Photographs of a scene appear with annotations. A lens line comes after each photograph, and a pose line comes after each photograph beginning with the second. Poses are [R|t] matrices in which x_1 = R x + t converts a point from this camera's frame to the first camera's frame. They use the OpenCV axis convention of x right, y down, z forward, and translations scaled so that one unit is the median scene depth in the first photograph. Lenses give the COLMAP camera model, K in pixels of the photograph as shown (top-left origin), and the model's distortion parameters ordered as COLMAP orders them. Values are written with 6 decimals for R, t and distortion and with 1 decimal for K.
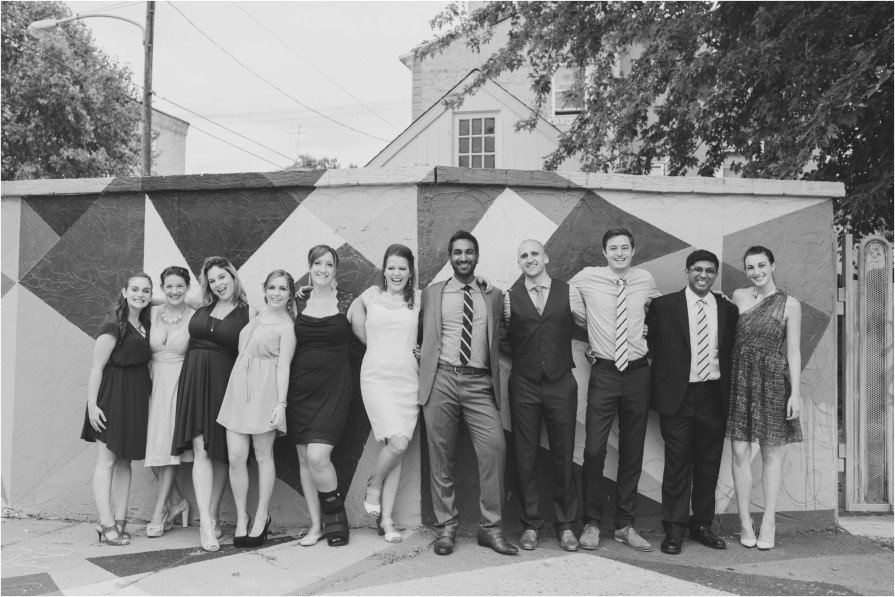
lens RADIAL K [[942.0, 0, 405.4], [0, 942.0, 266.1], [0, 0, 1]] dist [0.010579, 0.016076]
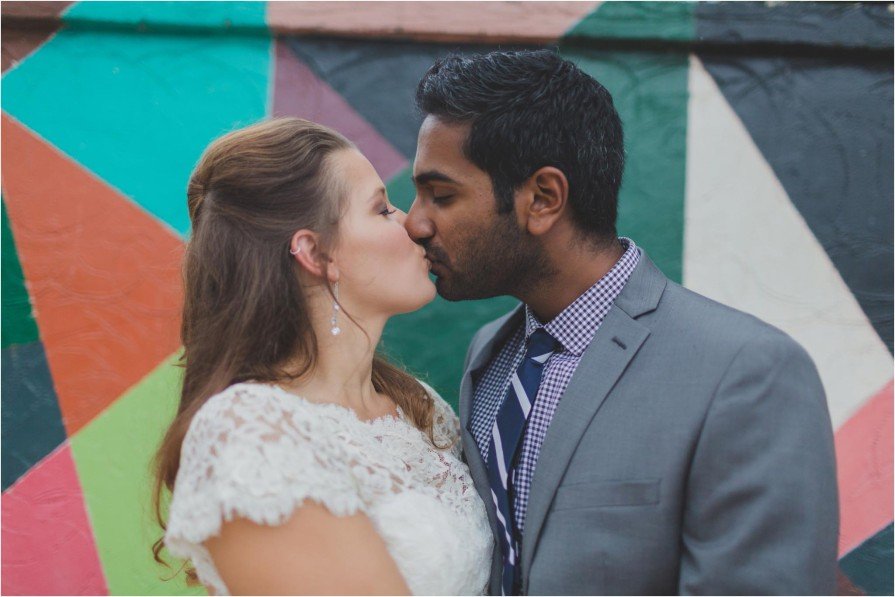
lens RADIAL K [[924.4, 0, 451.7], [0, 924.4, 287.4], [0, 0, 1]] dist [0.012465, 0.006080]
pose [[0.966049, 0.055377, 0.252353, -0.434482], [-0.050374, 0.998386, -0.026245, 0.022772], [-0.253399, 0.012642, 0.967279, 0.676758]]
